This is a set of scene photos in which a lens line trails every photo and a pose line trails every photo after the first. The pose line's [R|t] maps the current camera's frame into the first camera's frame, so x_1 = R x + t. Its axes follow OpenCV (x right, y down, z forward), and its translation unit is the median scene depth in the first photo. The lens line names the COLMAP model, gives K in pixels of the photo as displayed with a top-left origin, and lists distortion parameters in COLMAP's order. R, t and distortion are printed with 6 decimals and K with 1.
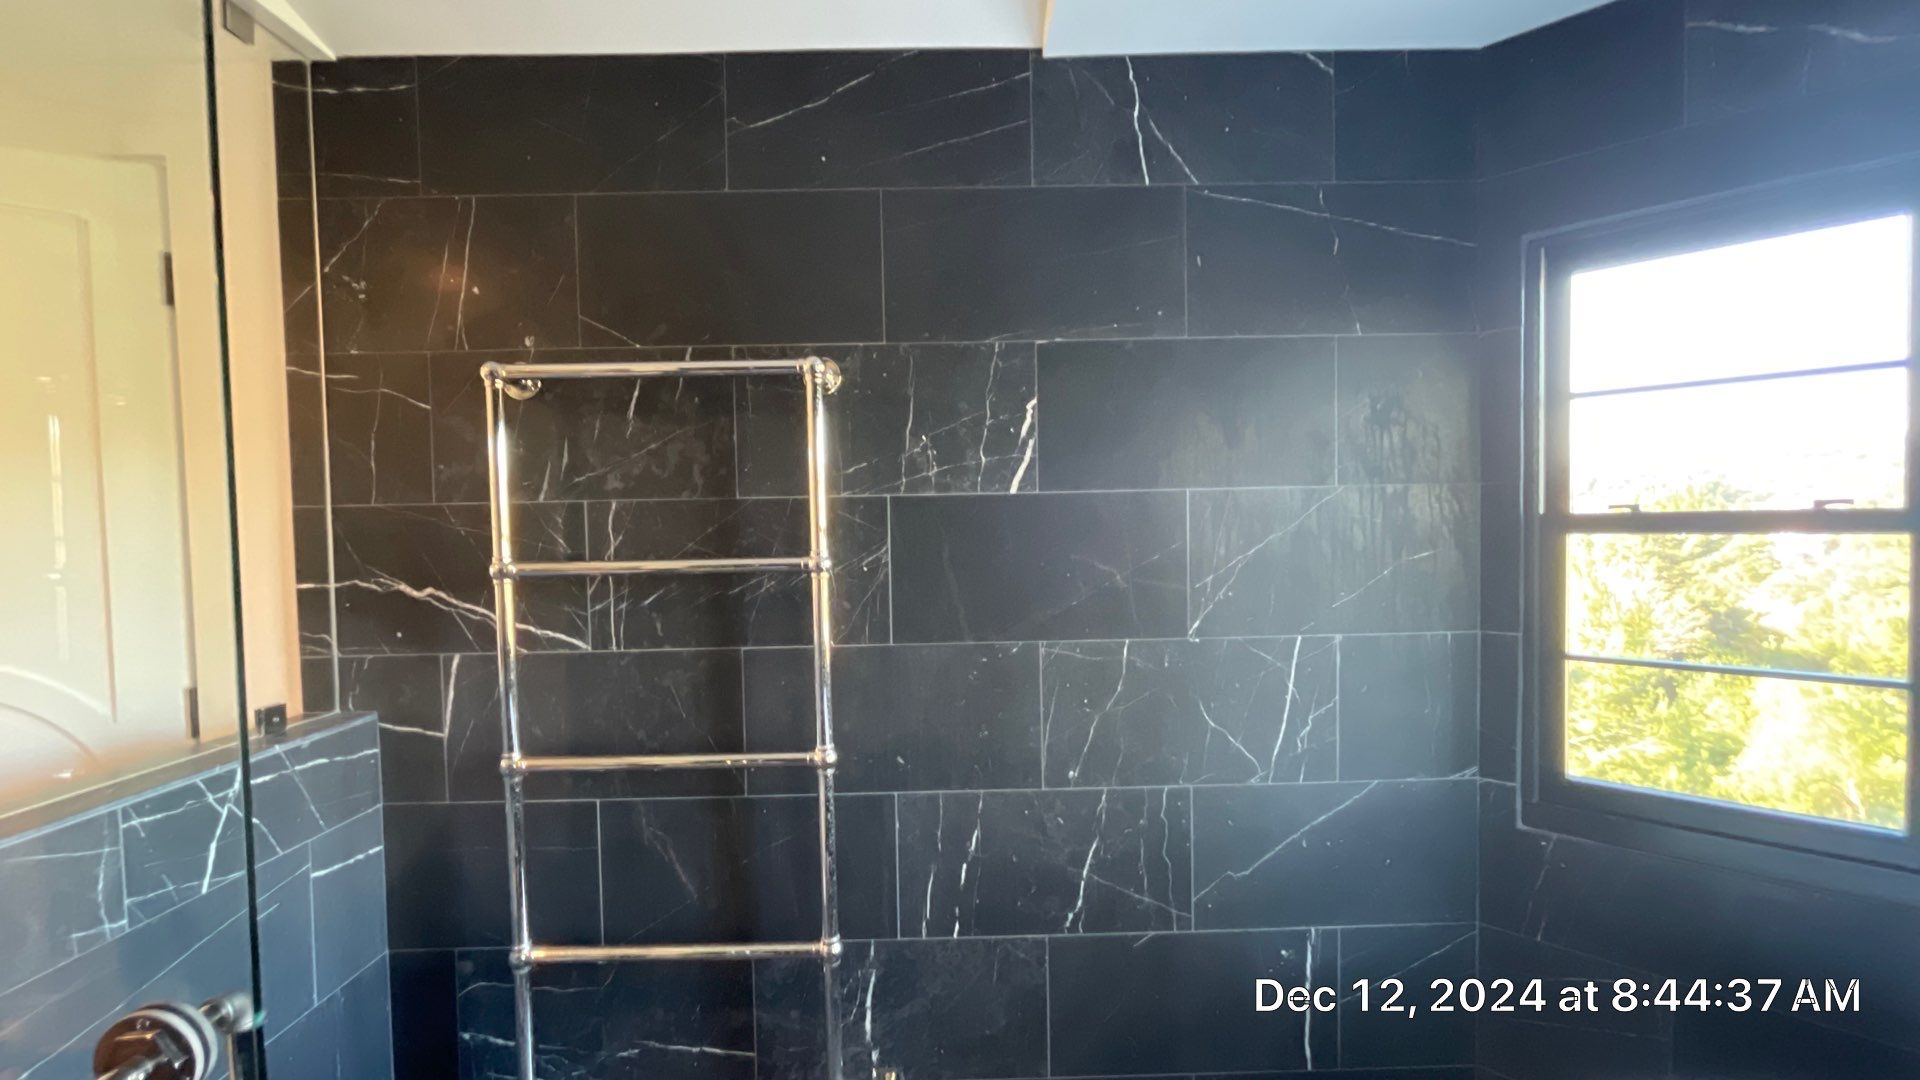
lens RADIAL K [[782.1, 0, 970.4], [0, 782.1, 547.8], [0, 0, 1]] dist [-0.001367, 0.000153]
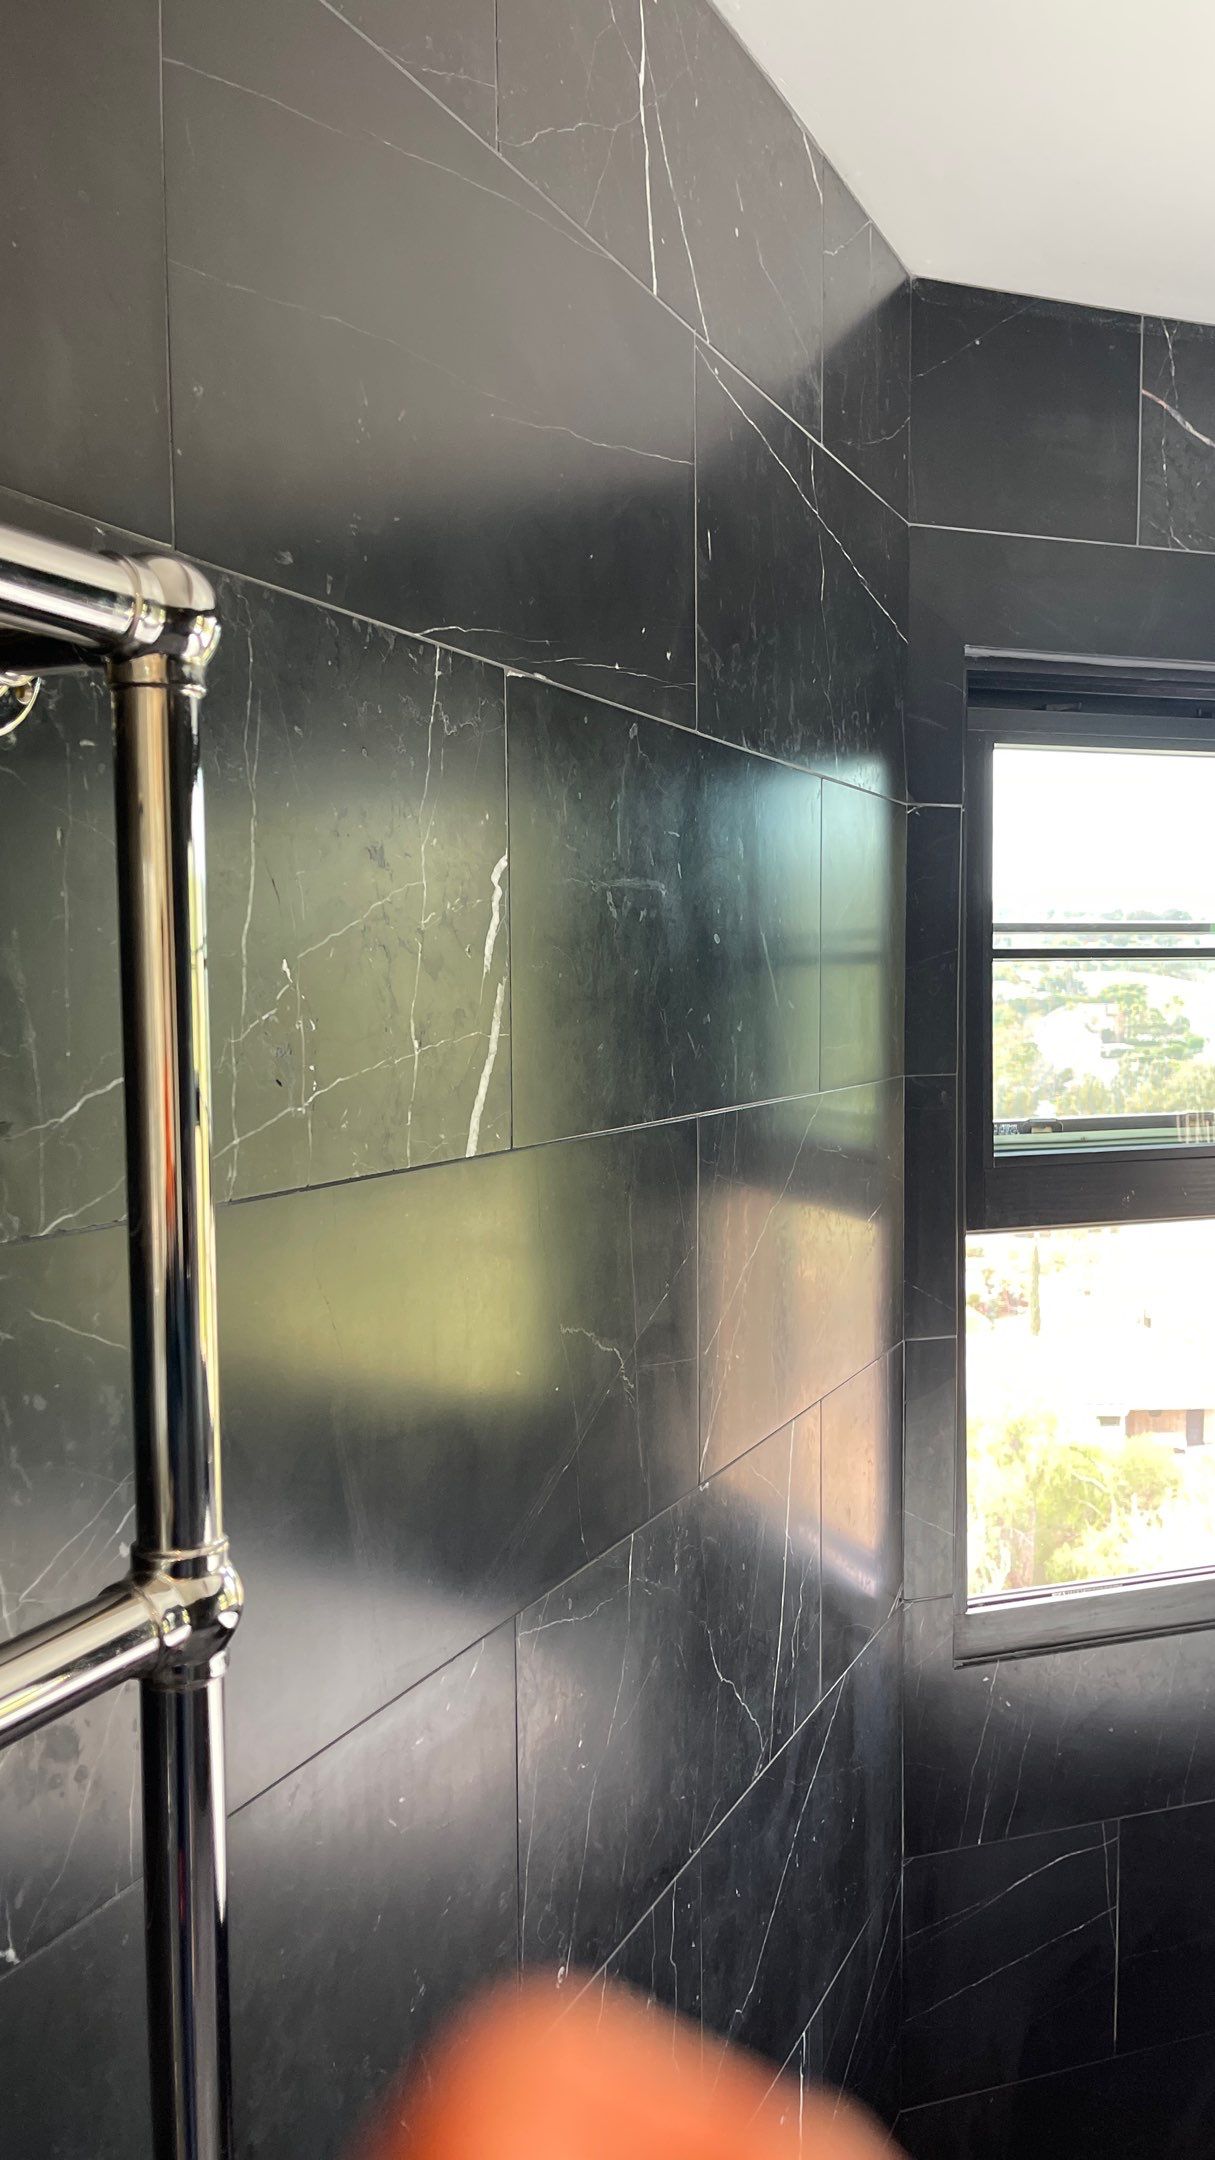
lens RADIAL K [[1645.6, 0, 614.7], [0, 1645.6, 1100.3], [0, 0, 1]] dist [0.060109, -0.062393]
pose [[0.451346, -0.045435, 0.891192, -0.490122], [0.032051, 0.998884, 0.034693, -0.113242], [-0.891773, 0.012905, 0.452298, 0.662001]]
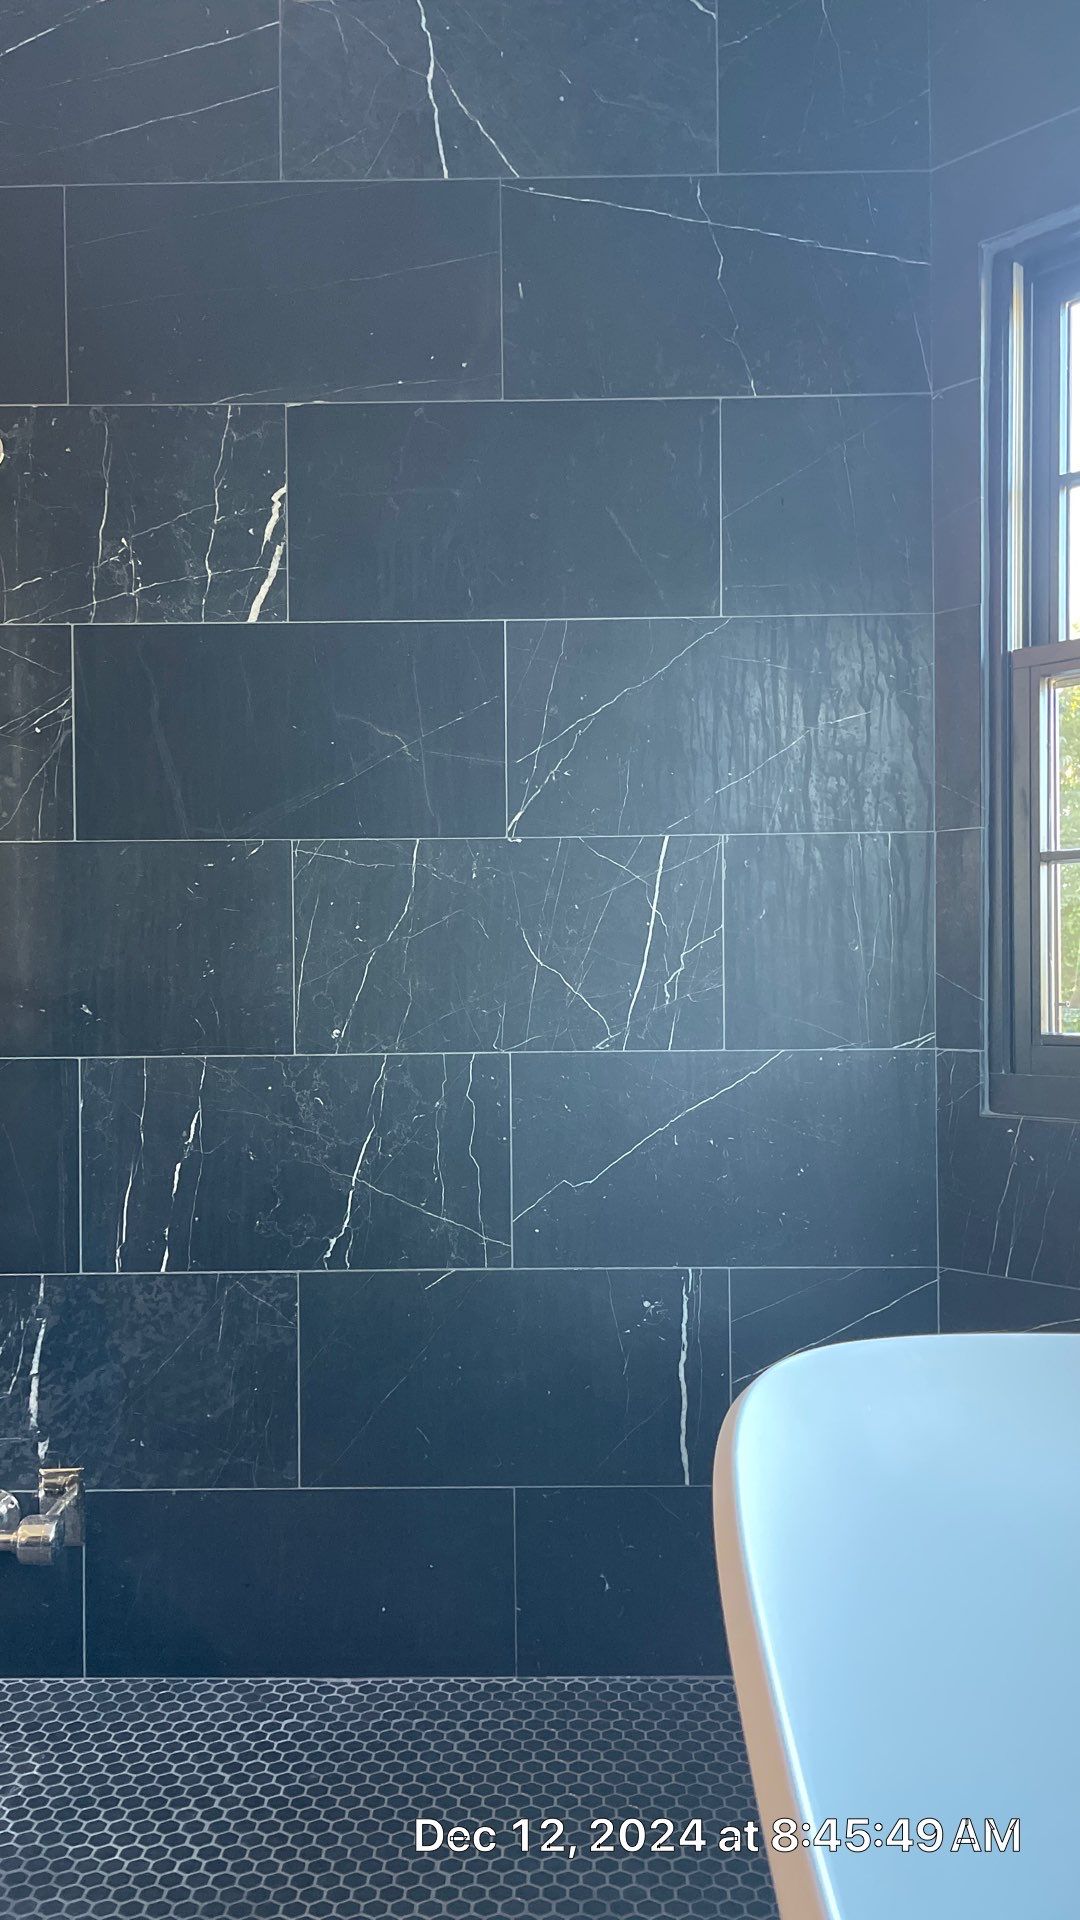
lens RADIAL K [[1462.8, 0, 601.1], [0, 1462.8, 1011.2], [0, 0, 1]] dist [0.060109, -0.062393]
pose [[0.999507, 0.010366, -0.029628, 0.407819], [-0.011257, 0.999484, -0.030070, 0.311581], [0.029301, 0.030389, 0.999109, -0.288224]]
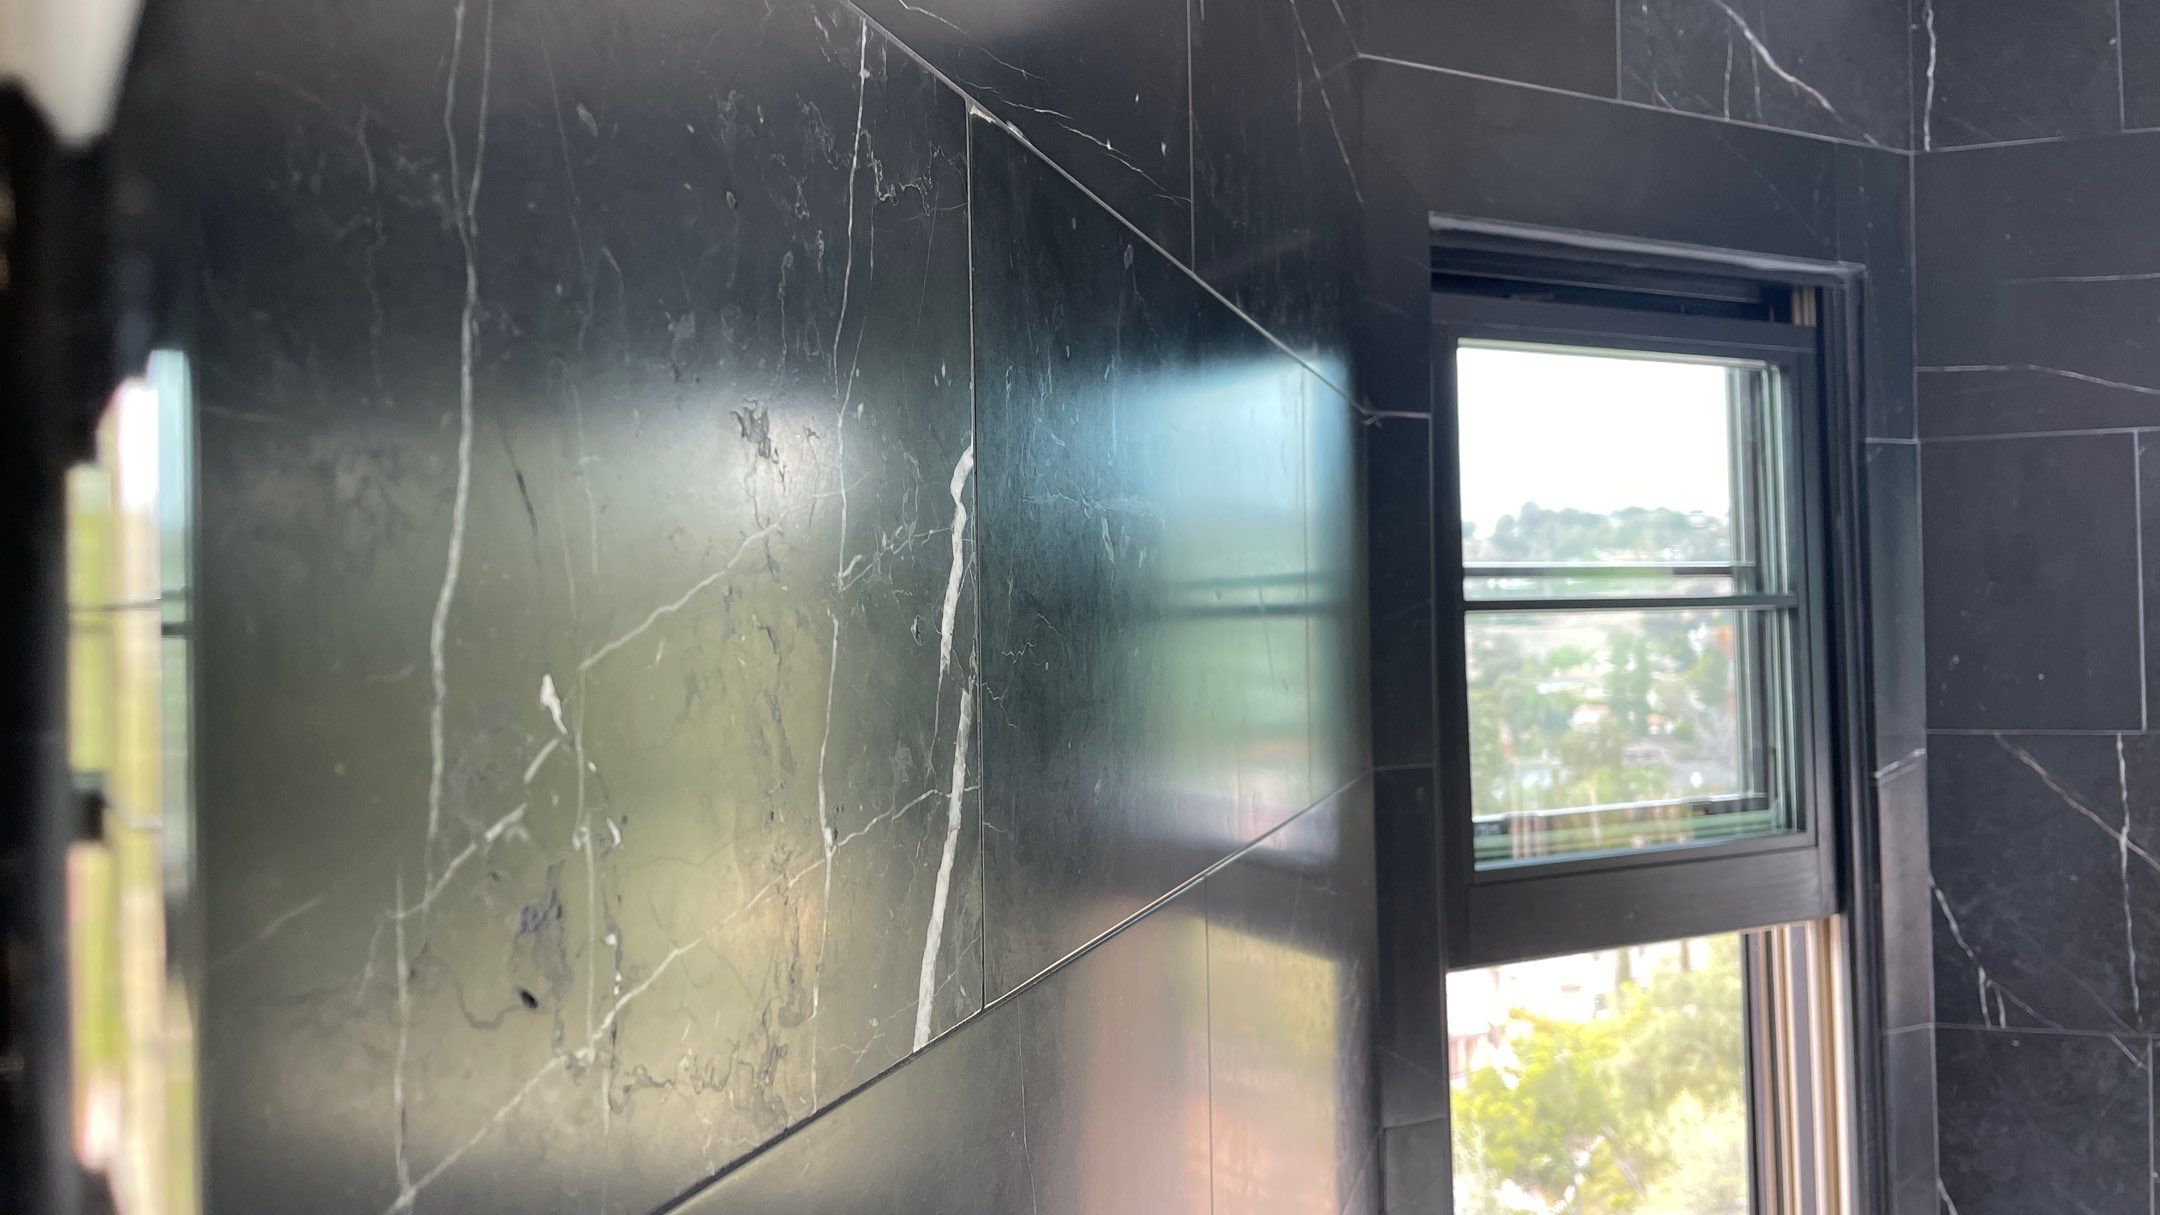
lens RADIAL K [[1645.6, 0, 1066.6], [0, 1645.6, 598.3], [0, 0, 1]] dist [0.060109, -0.062393]
pose [[0.334199, 0.029103, 0.942053, -0.236059], [0.045457, 0.997862, -0.046954, -0.140661], [-0.941406, 0.058515, 0.332162, 0.866136]]
